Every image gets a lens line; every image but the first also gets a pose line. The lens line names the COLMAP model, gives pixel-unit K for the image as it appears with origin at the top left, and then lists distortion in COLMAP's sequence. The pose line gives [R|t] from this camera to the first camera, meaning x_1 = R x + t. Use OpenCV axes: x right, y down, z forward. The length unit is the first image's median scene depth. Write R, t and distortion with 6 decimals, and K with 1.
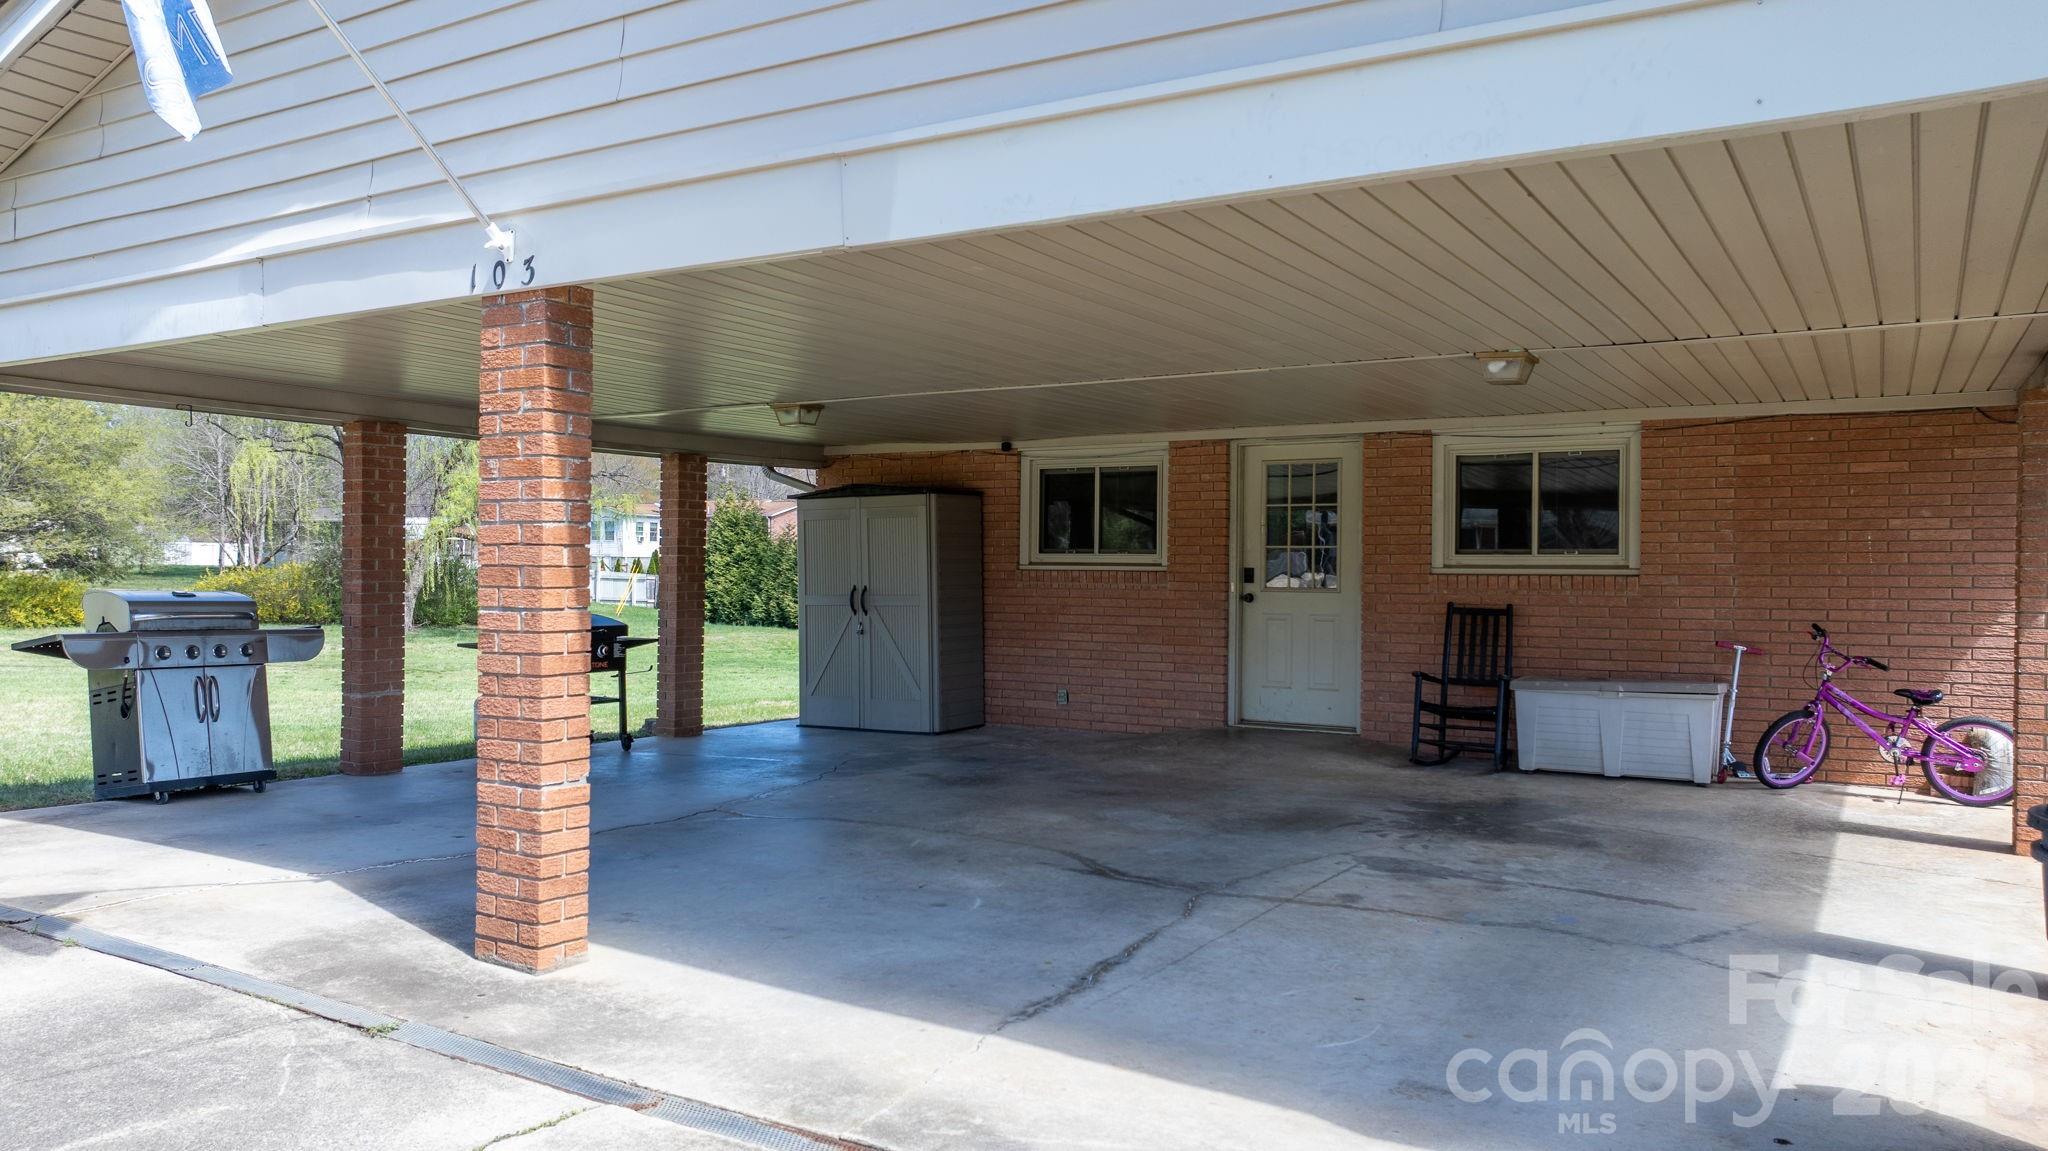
lens RADIAL K [[1464.7, 0, 1016.5], [0, 1464.7, 566.0], [0, 0, 1]] dist [0.001506, -0.072687]
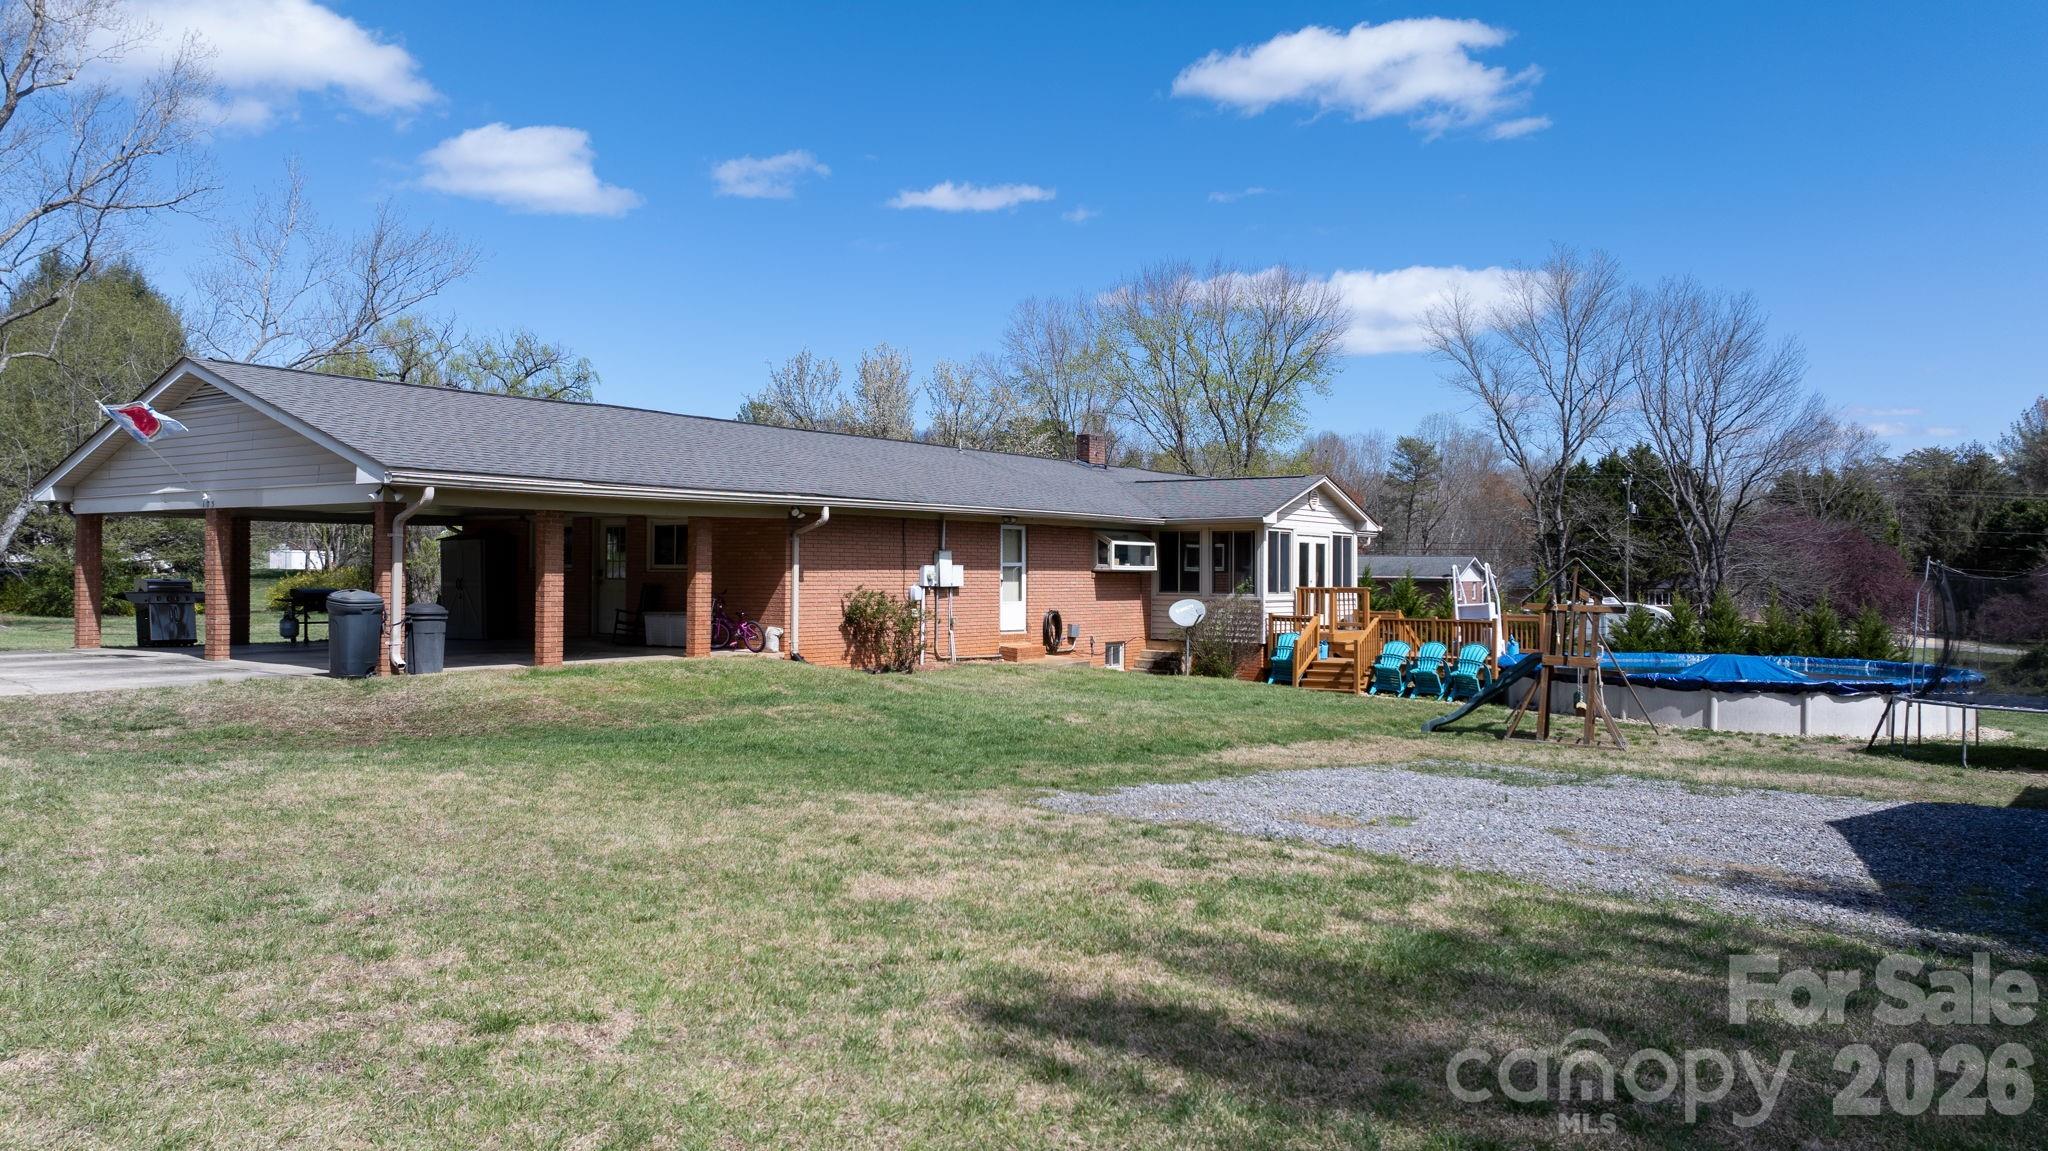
lens RADIAL K [[1465.8, 0, 1030.8], [0, 1465.8, 572.5], [0, 0, 1]] dist [-0.041653, 0.034333]
pose [[0.997691, -0.001749, -0.067901, 1.200925], [0.001908, 0.999996, 0.002290, 0.001883], [0.067896, -0.002415, 0.997689, -1.587199]]
